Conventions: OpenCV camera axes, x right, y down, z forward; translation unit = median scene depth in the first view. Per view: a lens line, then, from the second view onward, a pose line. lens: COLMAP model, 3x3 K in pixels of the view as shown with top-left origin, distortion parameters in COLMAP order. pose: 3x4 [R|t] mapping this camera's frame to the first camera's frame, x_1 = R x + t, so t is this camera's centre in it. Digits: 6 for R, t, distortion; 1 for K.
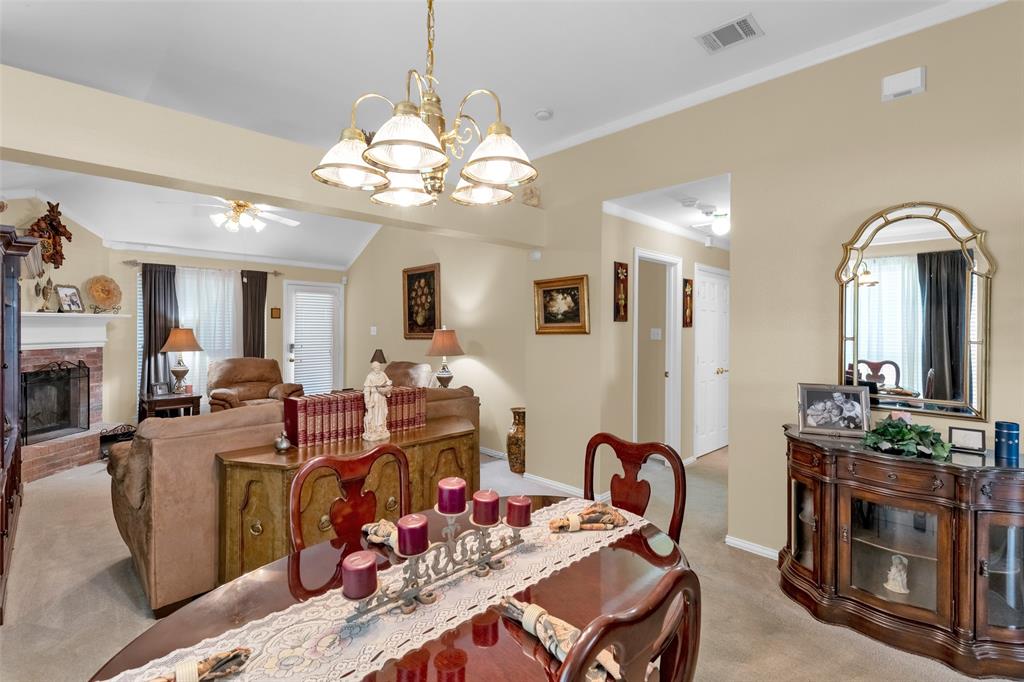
lens RADIAL K [[471.4, 0, 510.8], [0, 471.4, 327.3], [0, 0, 1]] dist [0.015001, -0.005121]
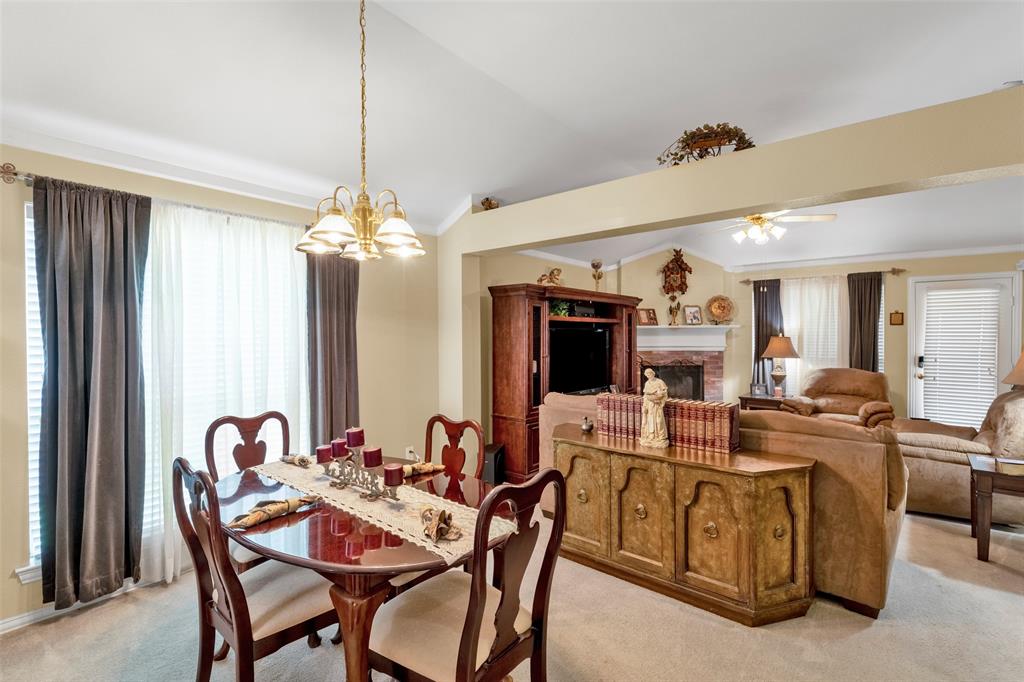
lens RADIAL K [[471.4, 0, 512.7], [0, 471.4, 339.0], [0, 0, 1]] dist [0.015001, -0.005121]
pose [[0.106988, 0.005369, -0.994246, 0.379437], [0.000644, 0.999985, 0.005469, 0.001676], [0.994260, -0.001226, 0.106983, 0.333143]]
